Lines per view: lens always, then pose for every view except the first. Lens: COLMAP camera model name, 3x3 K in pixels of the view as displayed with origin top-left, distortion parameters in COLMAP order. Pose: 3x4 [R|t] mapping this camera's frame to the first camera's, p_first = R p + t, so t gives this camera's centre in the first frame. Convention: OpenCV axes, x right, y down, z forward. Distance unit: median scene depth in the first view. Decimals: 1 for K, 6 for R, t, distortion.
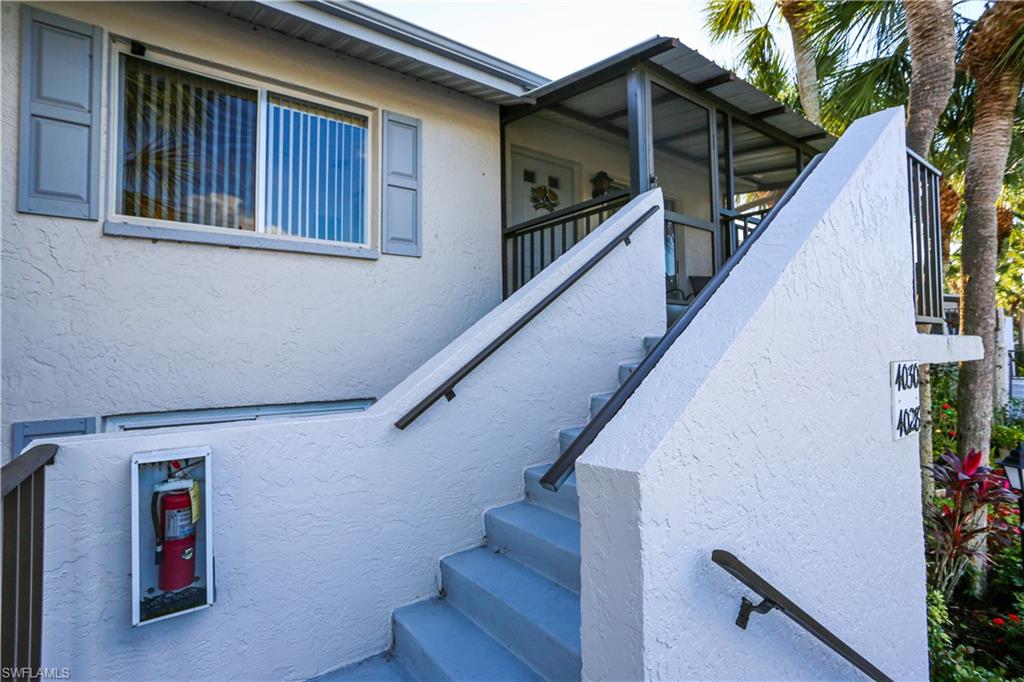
lens RADIAL K [[495.0, 0, 514.1], [0, 495.0, 331.4], [0, 0, 1]] dist [-0.063198, 0.028341]
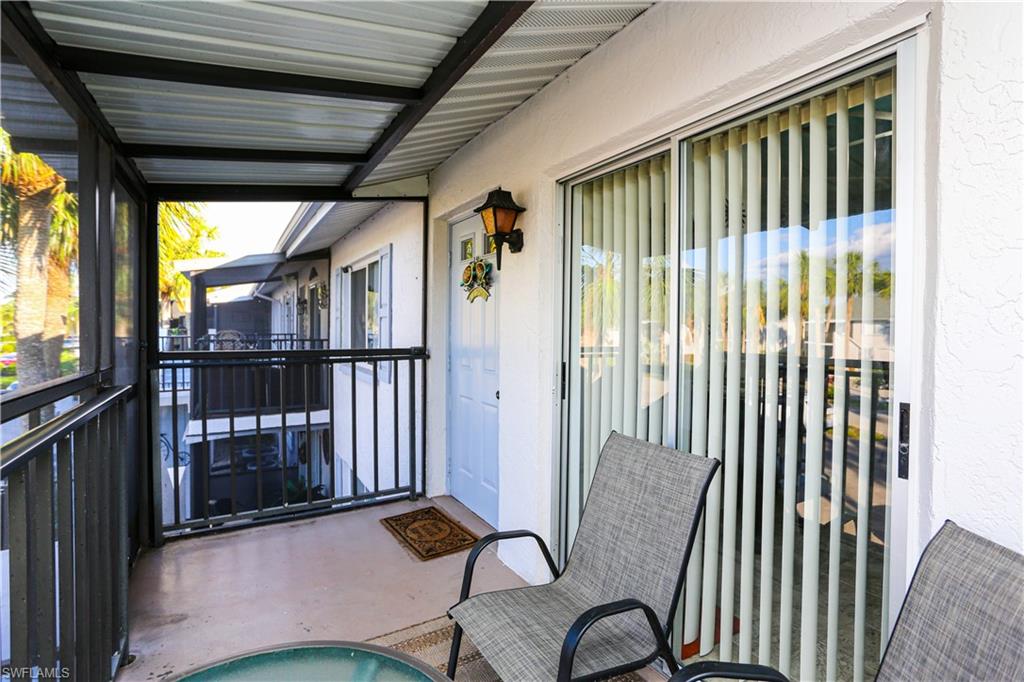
lens RADIAL K [[495.0, 0, 514.1], [0, 495.0, 331.4], [0, 0, 1]] dist [-0.063198, 0.028341]
pose [[-0.113685, 0.023996, -0.993227, 0.638320], [0.022329, 0.999517, 0.021592, -0.220245], [0.993266, -0.019723, -0.114166, 1.106362]]
